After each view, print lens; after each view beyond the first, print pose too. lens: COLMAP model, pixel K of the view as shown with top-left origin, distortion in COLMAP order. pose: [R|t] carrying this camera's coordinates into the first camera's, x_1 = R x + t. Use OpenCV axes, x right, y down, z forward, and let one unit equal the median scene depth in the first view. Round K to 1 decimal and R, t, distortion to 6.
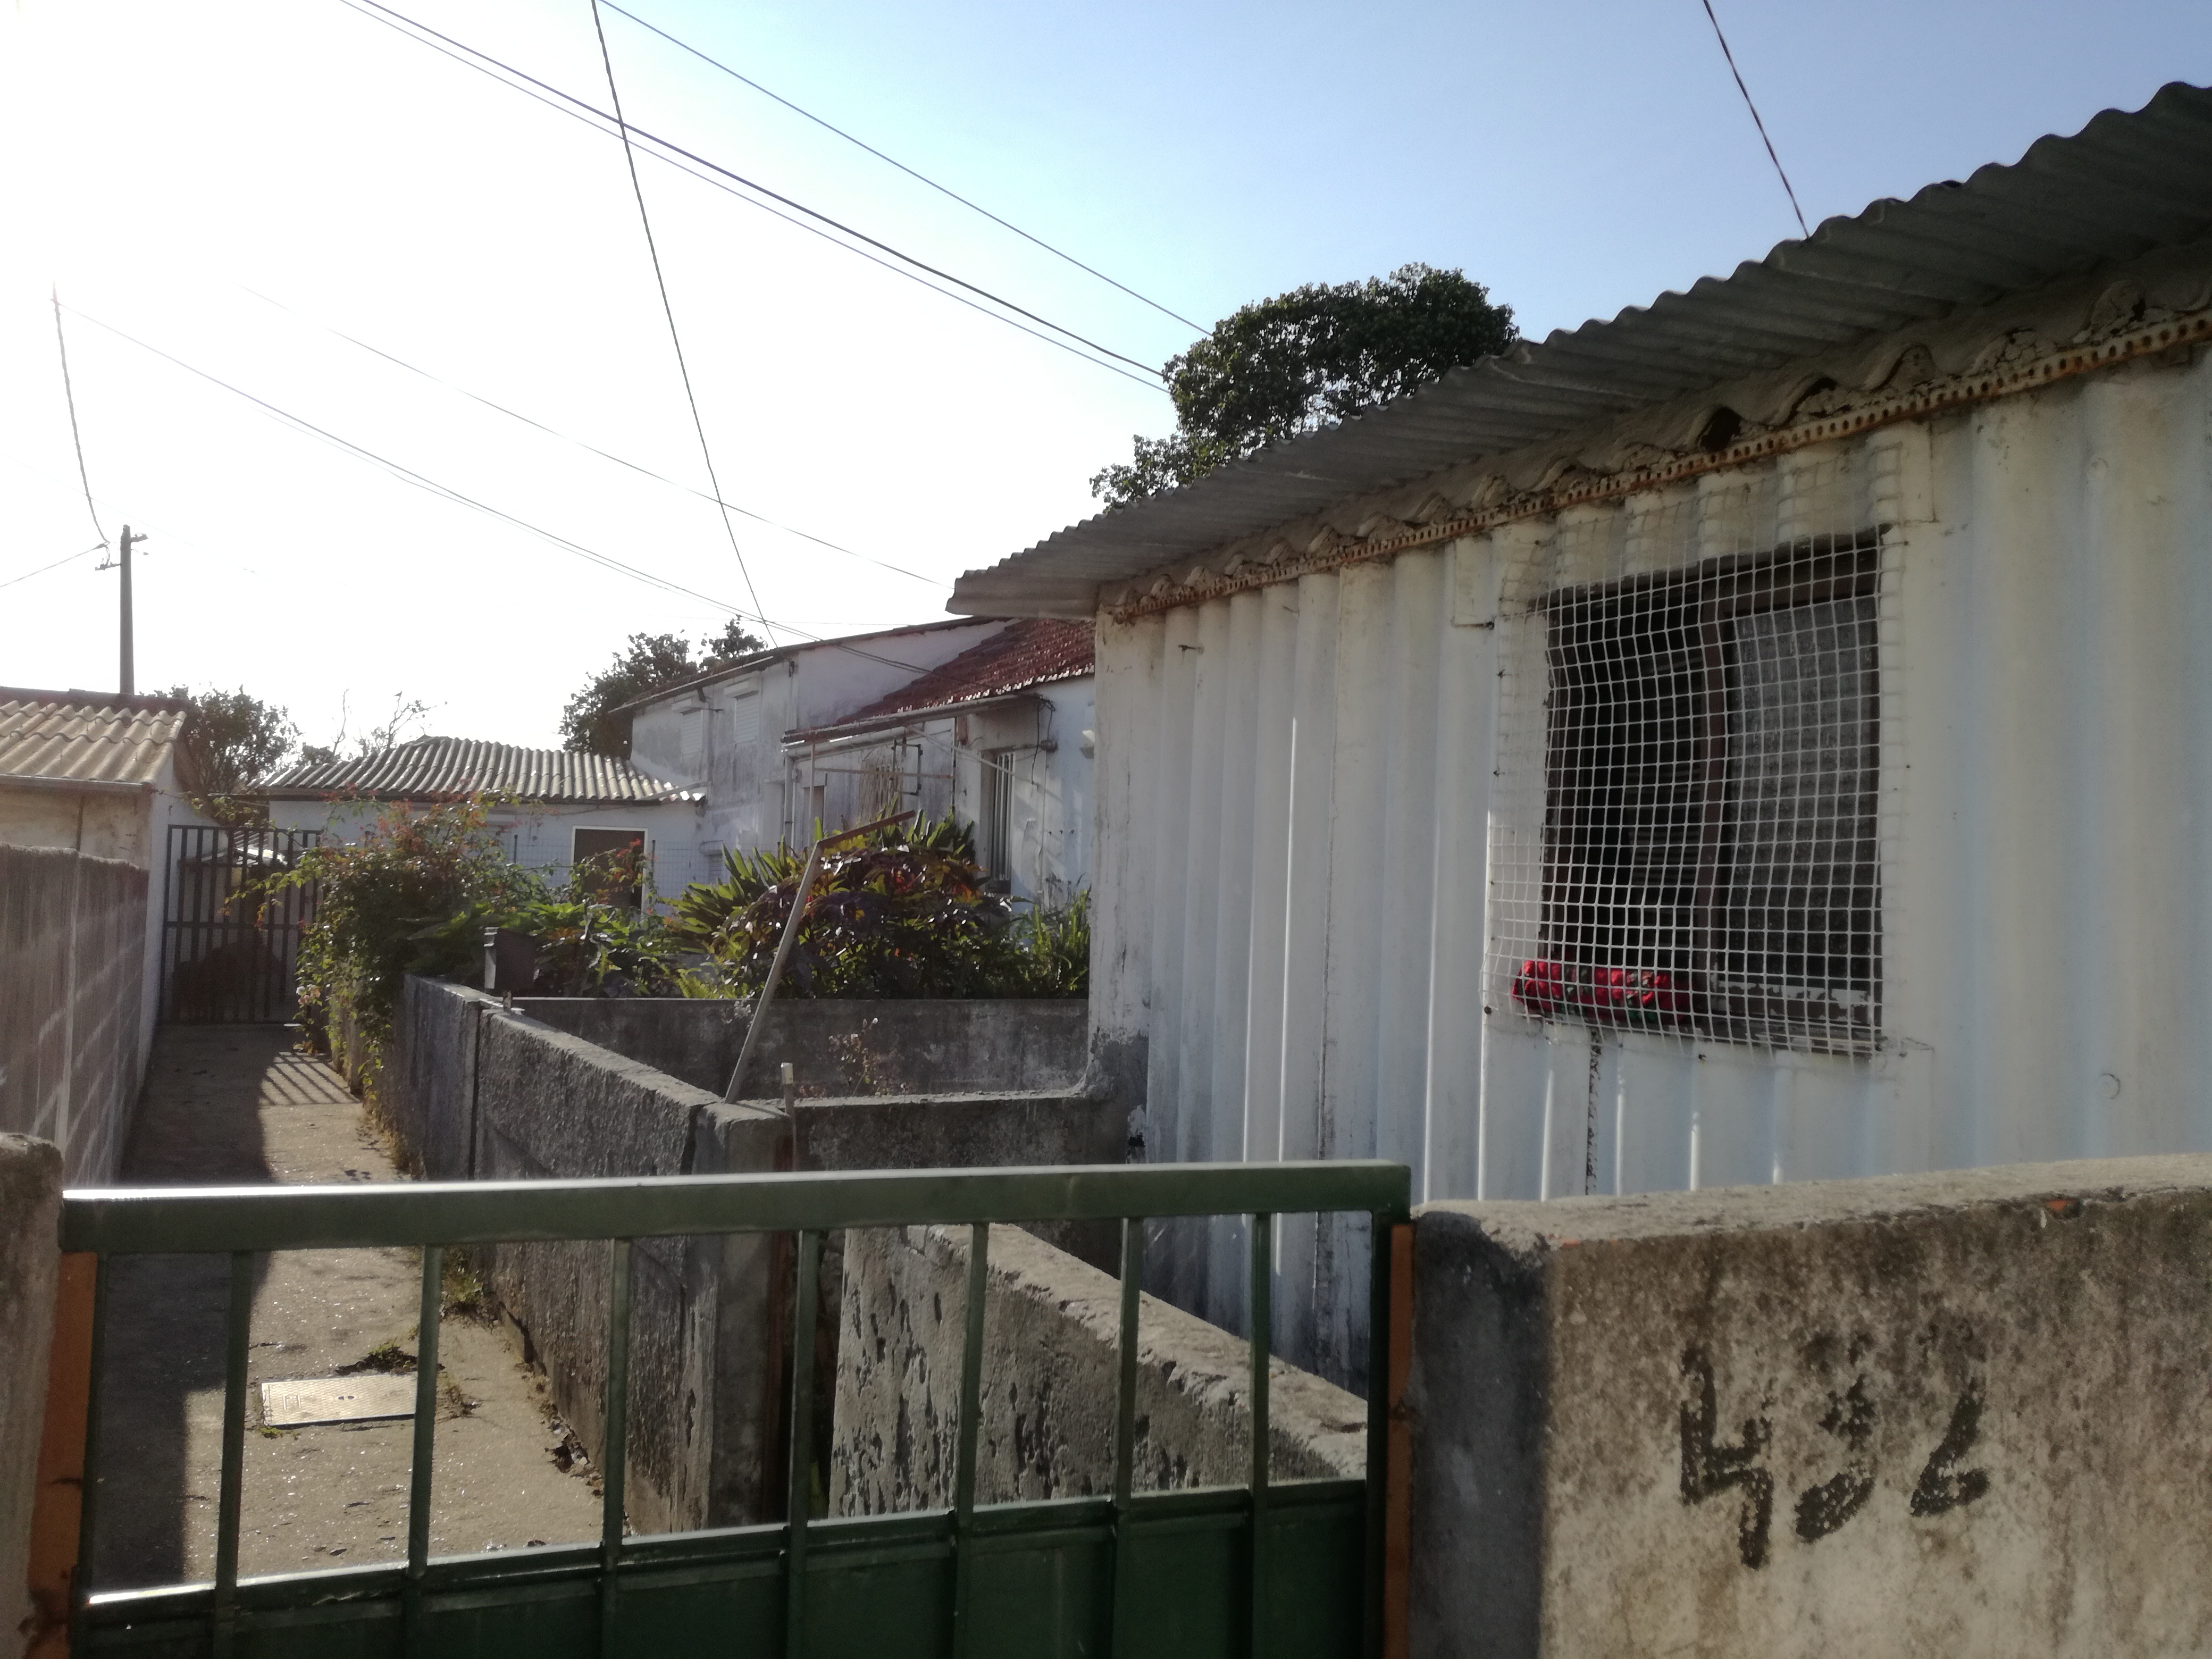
lens RADIAL K [[1713.8, 0, 1106.0], [0, 1713.8, 829.5], [0, 0, 1]] dist [-0.015738, -0.006700]
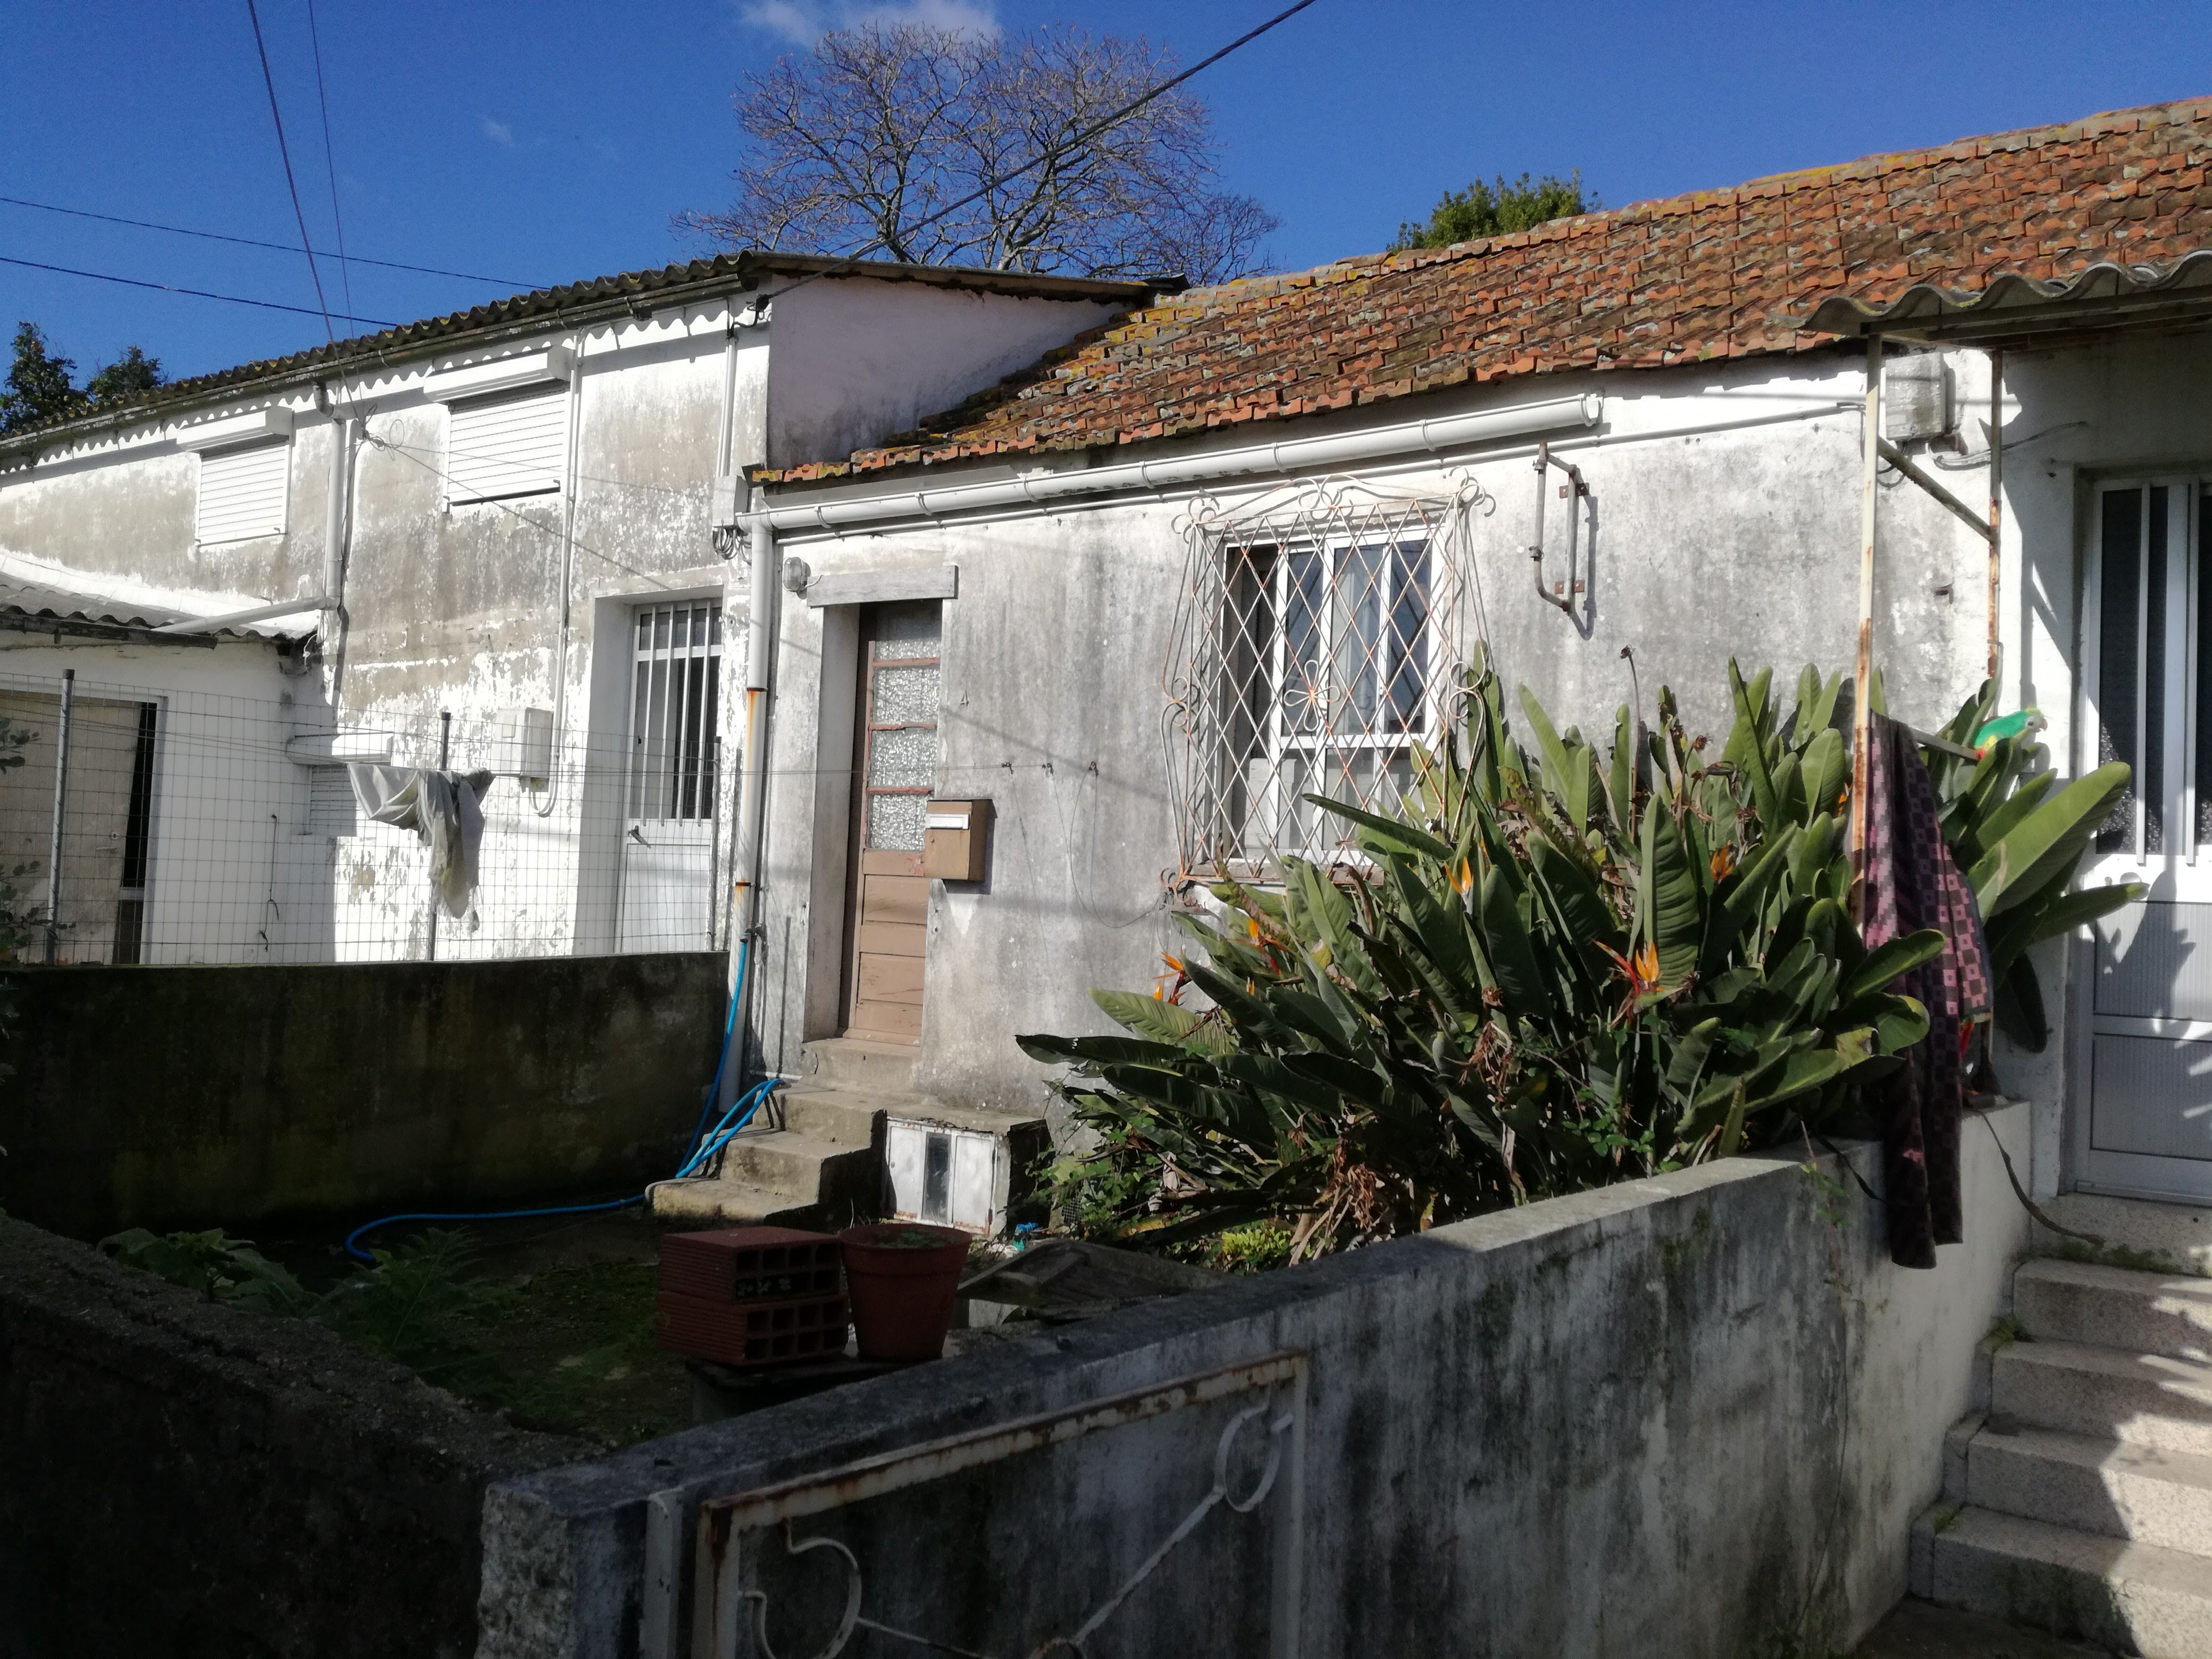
lens RADIAL K [[1721.7, 0, 1106.0], [0, 1721.7, 829.5], [0, 0, 1]] dist [0.012428, -0.069687]
pose [[0.889996, 0.011790, 0.455816, -0.645437], [-0.028564, 0.999144, 0.029930, 0.032351], [-0.455073, -0.039657, 0.889571, 1.286112]]
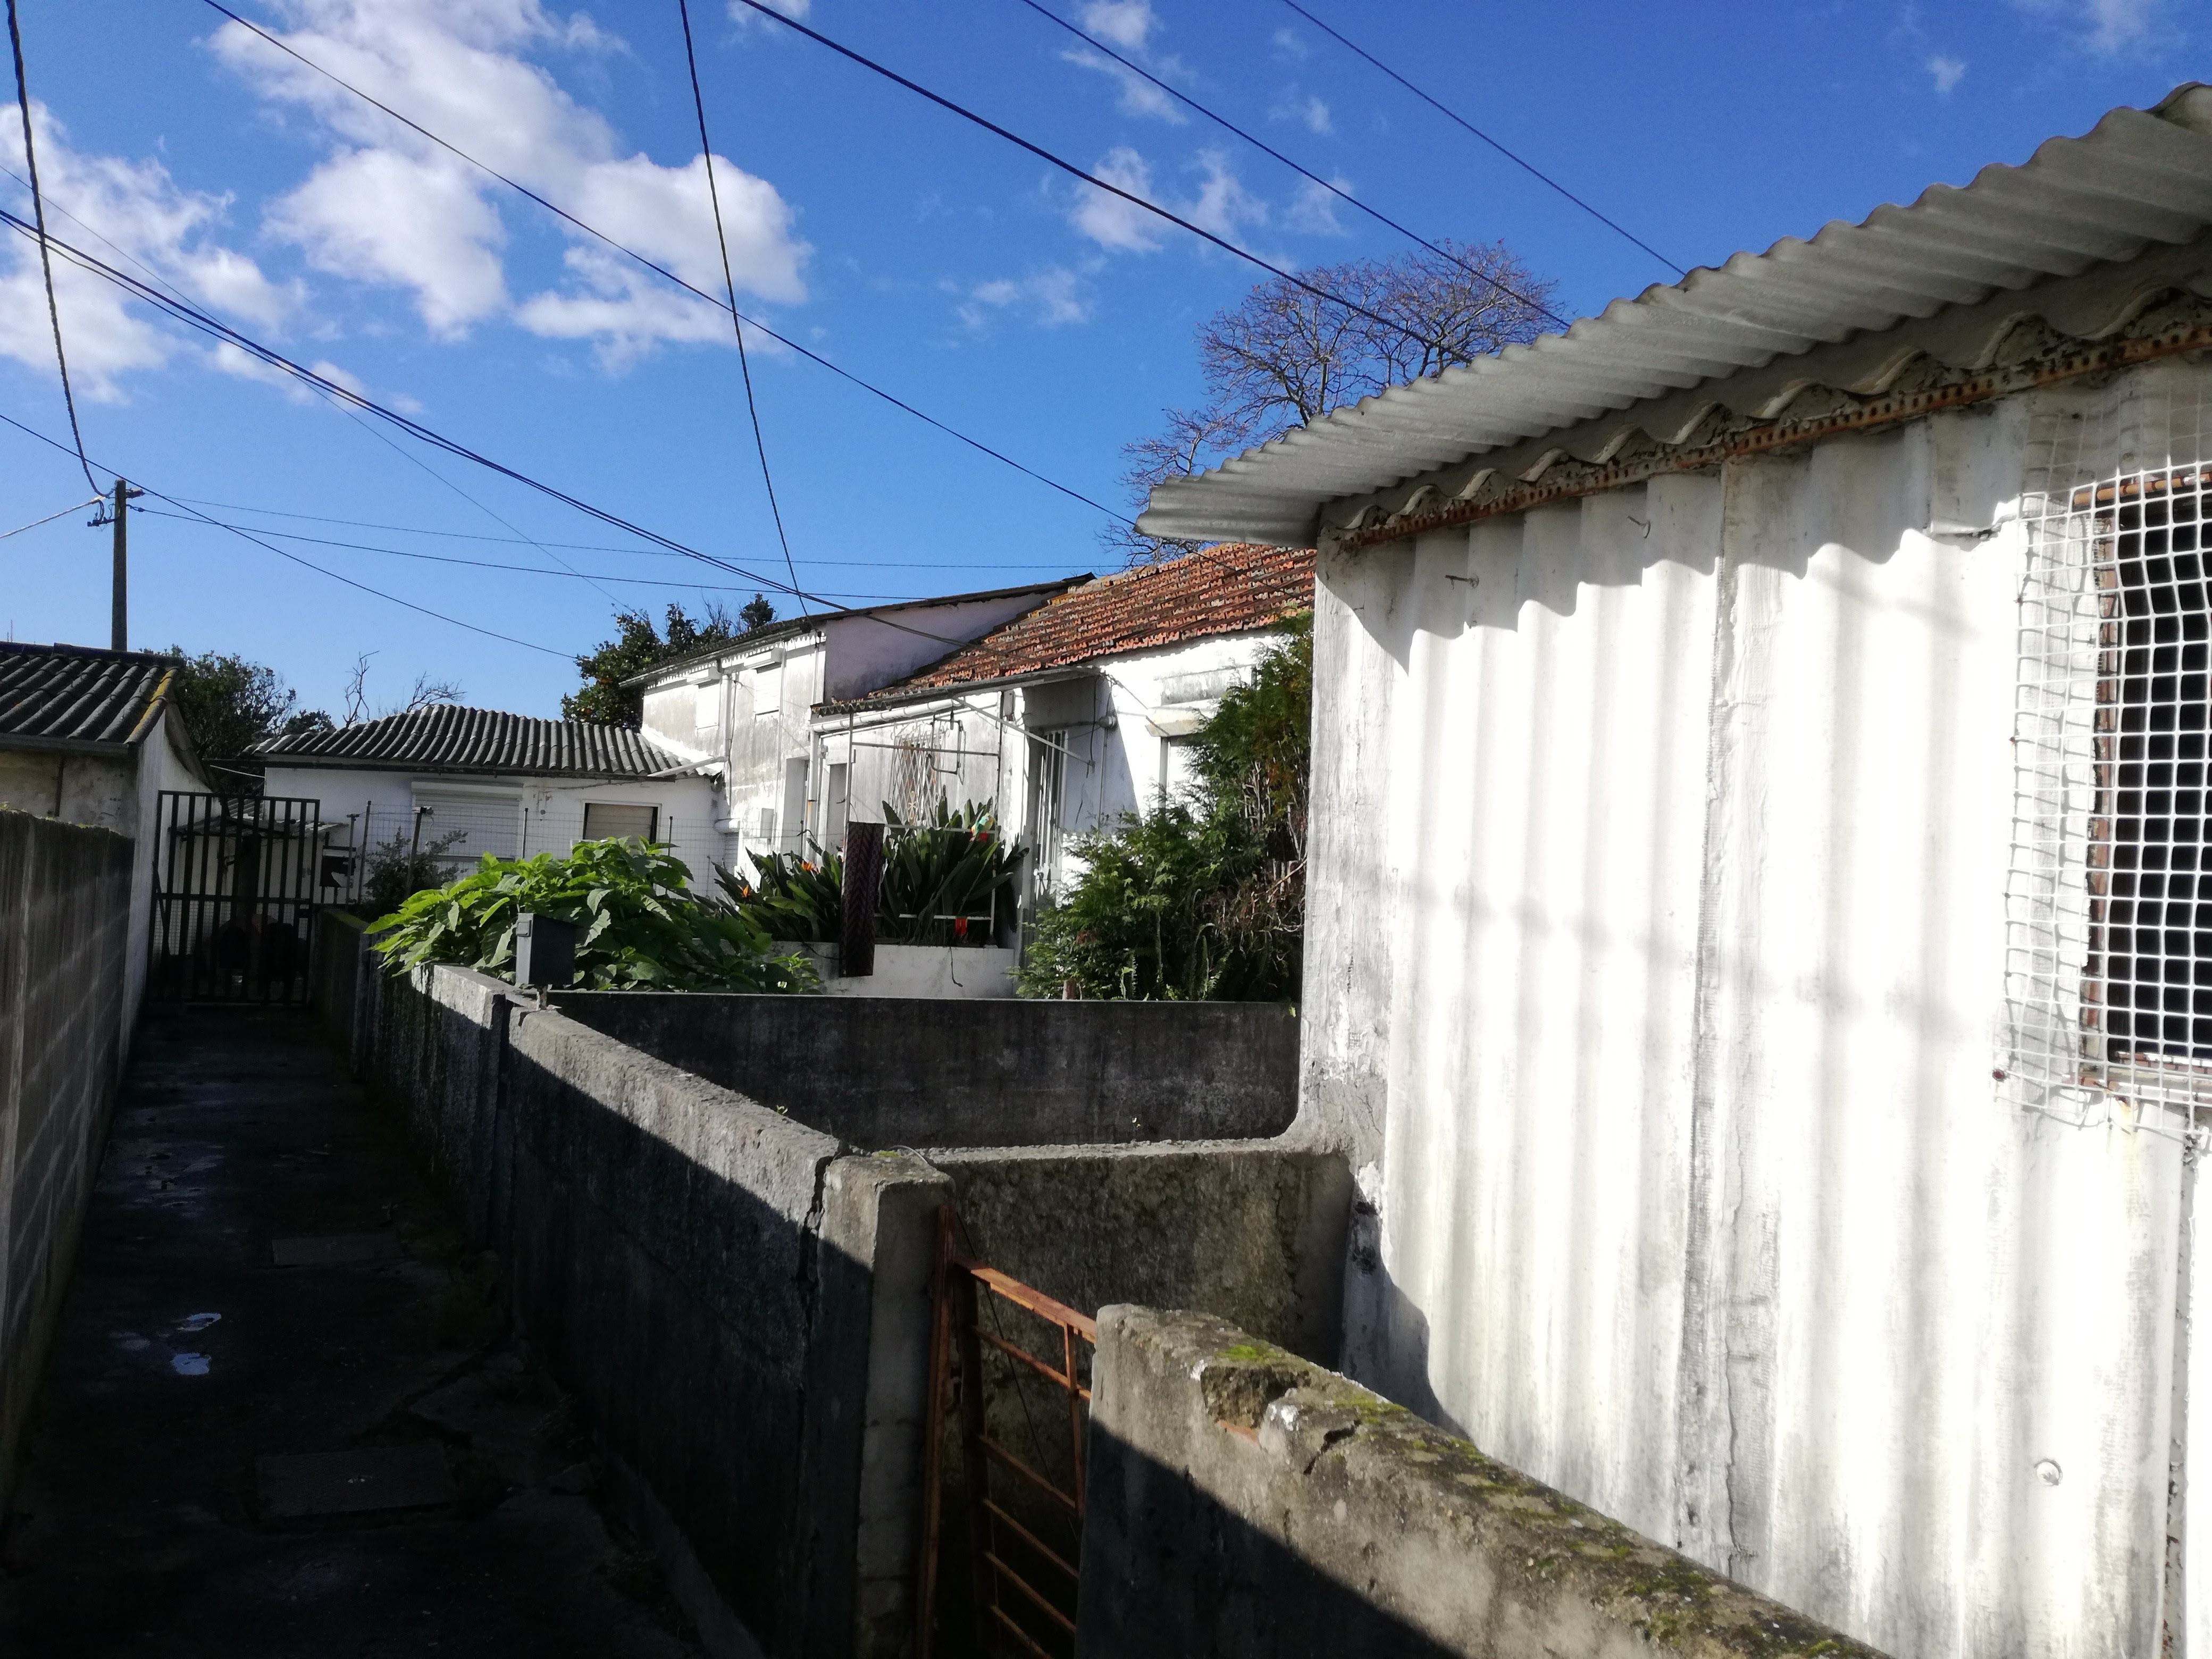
lens RADIAL K [[1721.7, 0, 1106.0], [0, 1721.7, 829.5], [0, 0, 1]] dist [0.012428, -0.069687]
pose [[0.999831, 0.018380, -0.000422, -0.046268], [-0.018375, 0.999793, 0.008732, 0.001538], [0.000583, -0.008723, 0.999962, 0.091305]]
